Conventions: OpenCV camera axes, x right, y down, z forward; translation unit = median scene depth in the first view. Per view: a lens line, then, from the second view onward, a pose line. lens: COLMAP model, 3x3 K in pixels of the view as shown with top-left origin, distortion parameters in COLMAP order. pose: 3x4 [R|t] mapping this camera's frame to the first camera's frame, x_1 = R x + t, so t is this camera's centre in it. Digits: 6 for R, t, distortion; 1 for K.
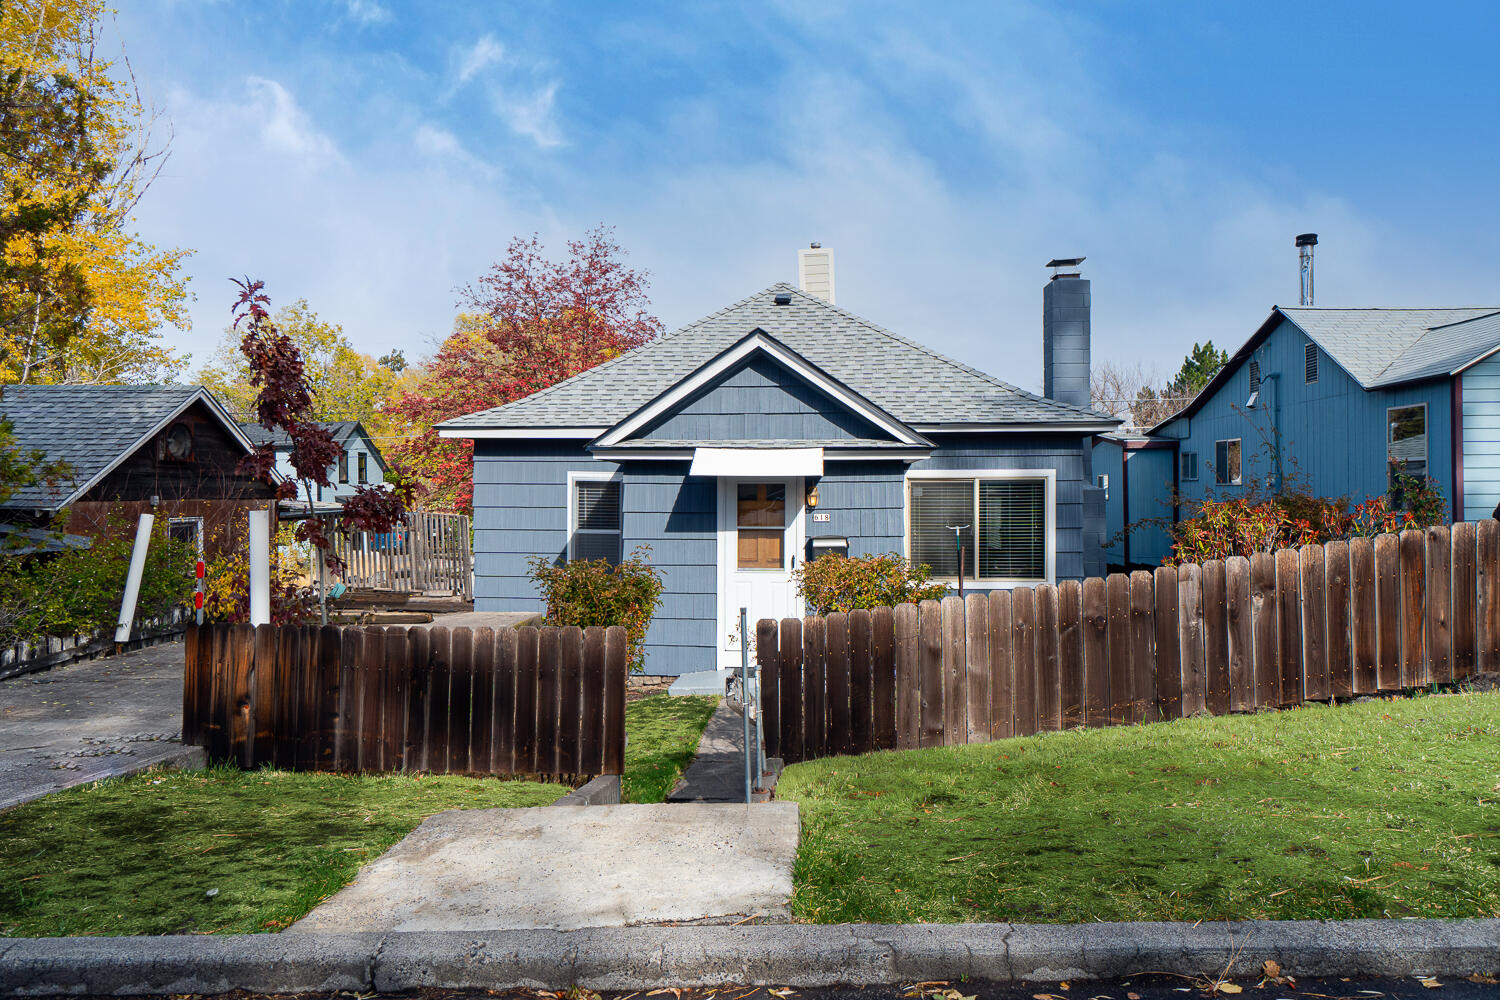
lens RADIAL K [[1000.7, 0, 750.0], [0, 1000.7, 500.0], [0, 0, 1]] dist [-0.001028, -0.000687]
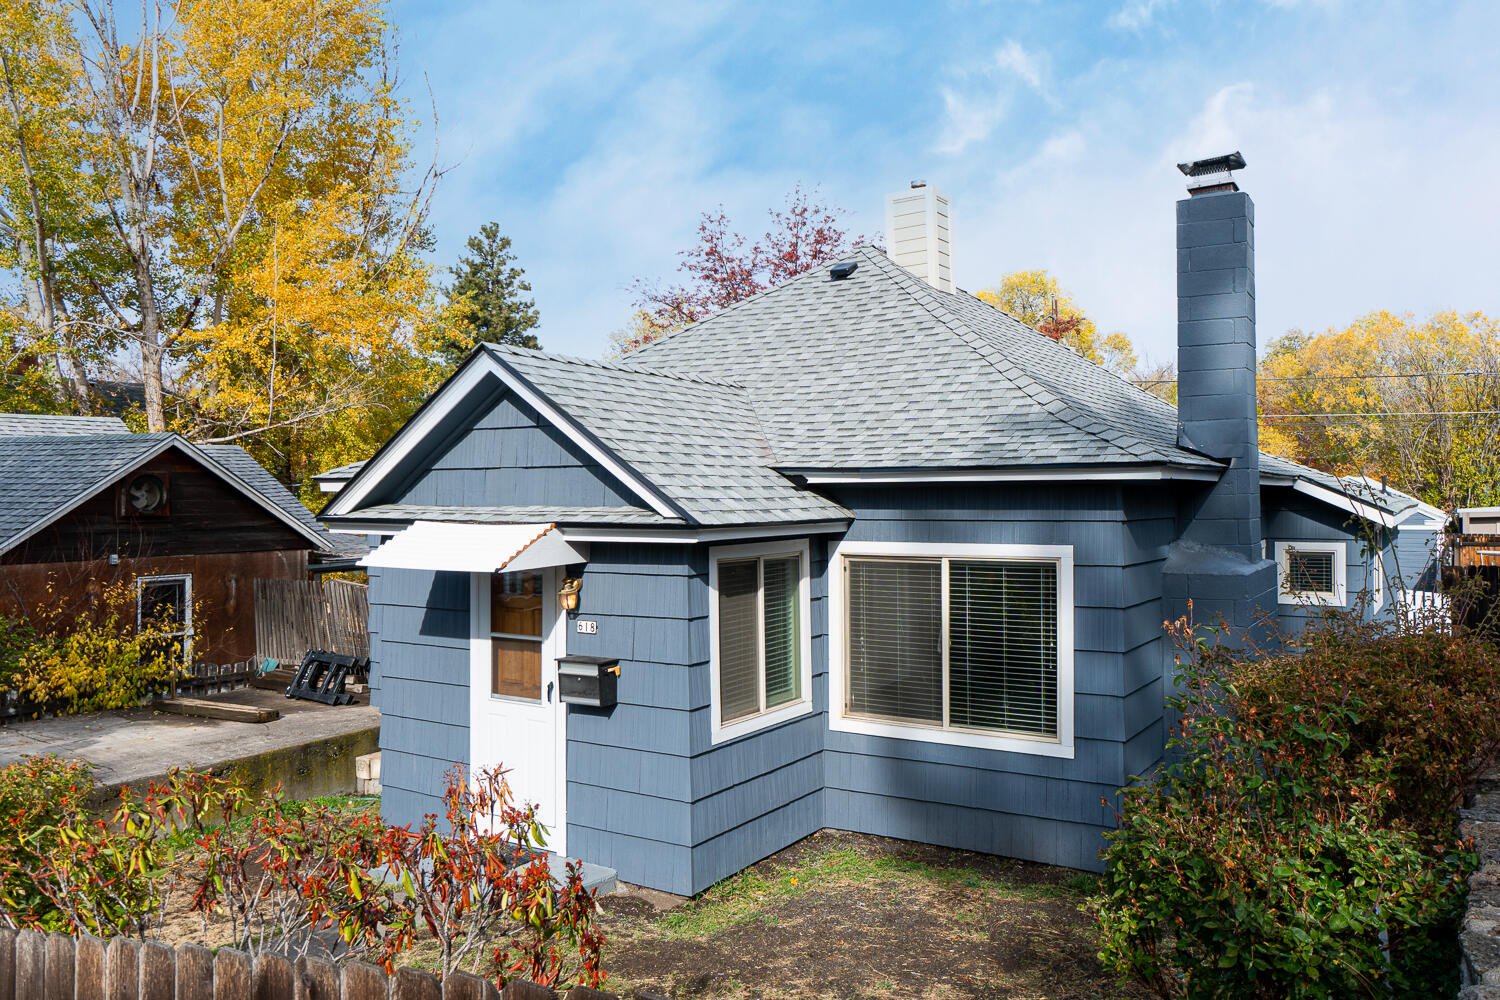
lens RADIAL K [[1162.0, 0, 750.0], [0, 1162.0, 500.0], [0, 0, 1]] dist [0.000841, 0.000629]
pose [[0.871272, 0.000593, -0.490800, 0.533369], [0.002666, 0.999979, 0.005941, -0.069087], [0.490793, -0.006484, 0.871252, 0.390431]]
